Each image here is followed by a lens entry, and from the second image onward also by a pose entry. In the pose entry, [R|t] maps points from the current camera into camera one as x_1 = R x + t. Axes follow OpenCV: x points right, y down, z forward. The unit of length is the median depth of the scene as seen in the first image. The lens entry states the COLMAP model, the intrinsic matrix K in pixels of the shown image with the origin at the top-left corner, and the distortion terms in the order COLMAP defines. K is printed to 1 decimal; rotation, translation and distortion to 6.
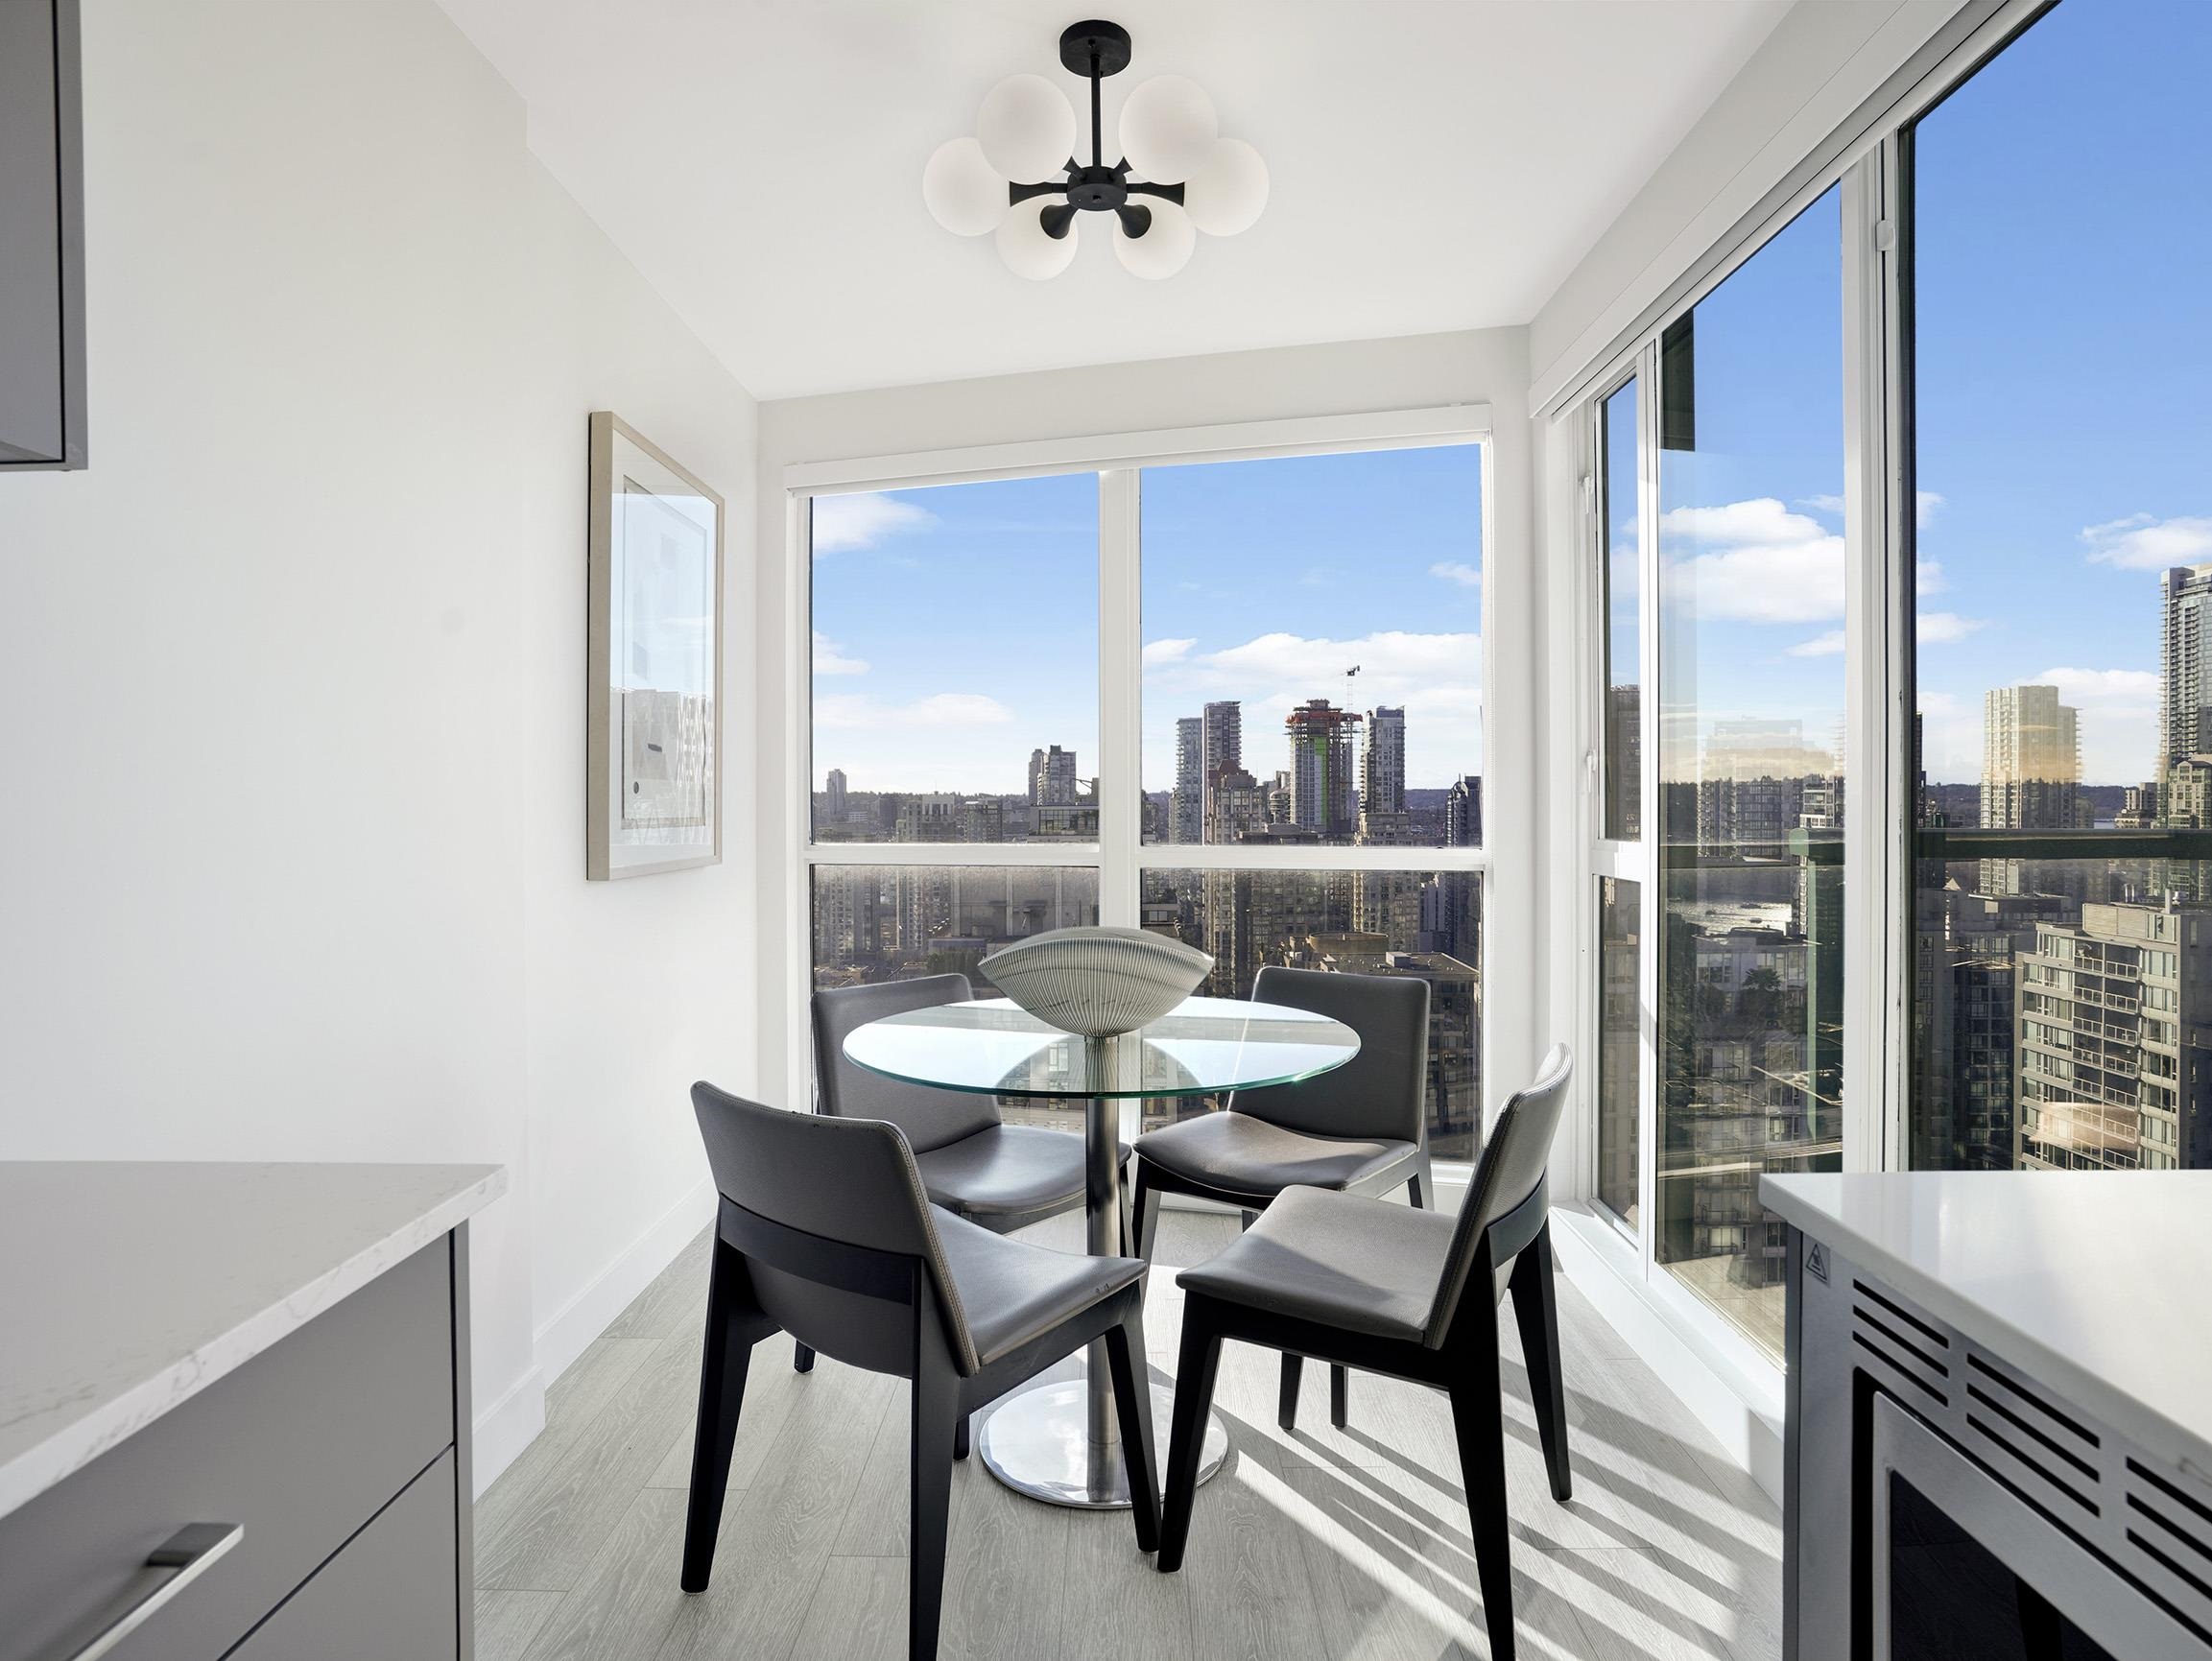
lens RADIAL K [[1250.9, 0, 1104.8], [0, 1250.9, 834.4], [0, 0, 1]] dist [-0.045145, 0.009199]
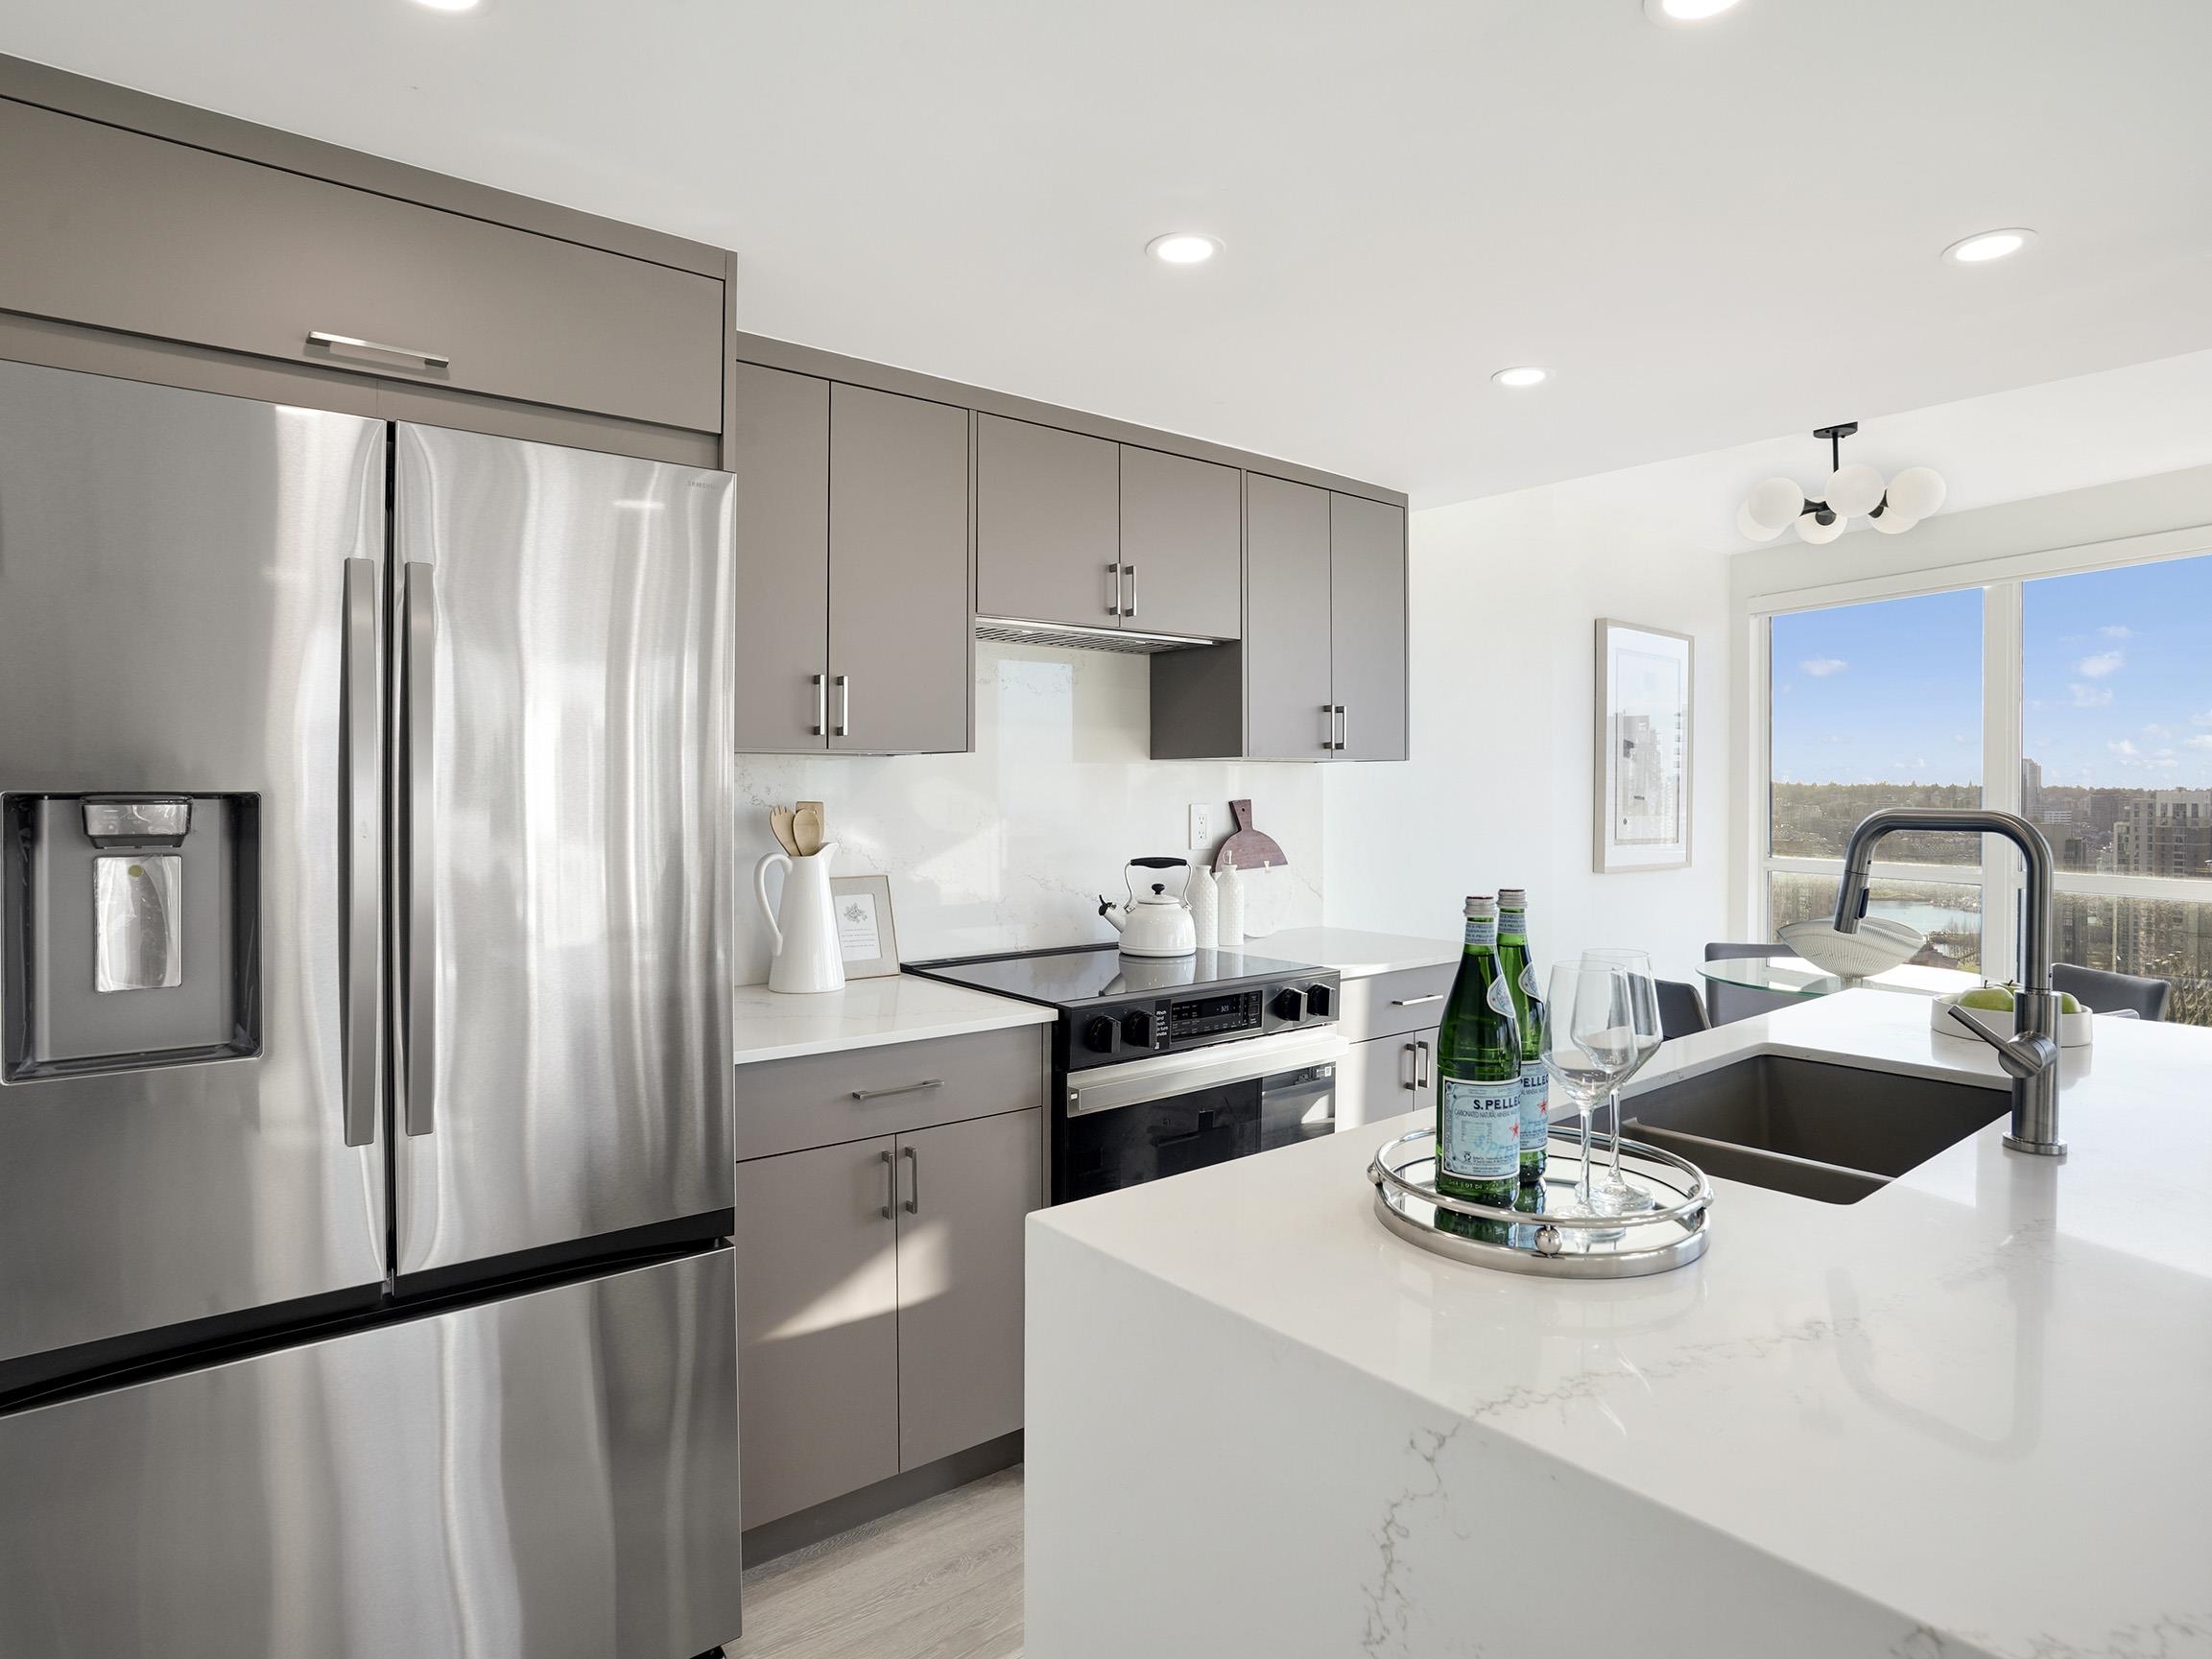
lens RADIAL K [[1250.9, 0, 1106.9], [0, 1250.9, 810.0], [0, 0, 1]] dist [-0.045145, 0.009199]
pose [[0.649440, 0.021695, -0.760103, 0.397921], [-0.029580, 0.999557, 0.003255, -0.031348], [0.759837, 0.020370, 0.649794, -0.568153]]
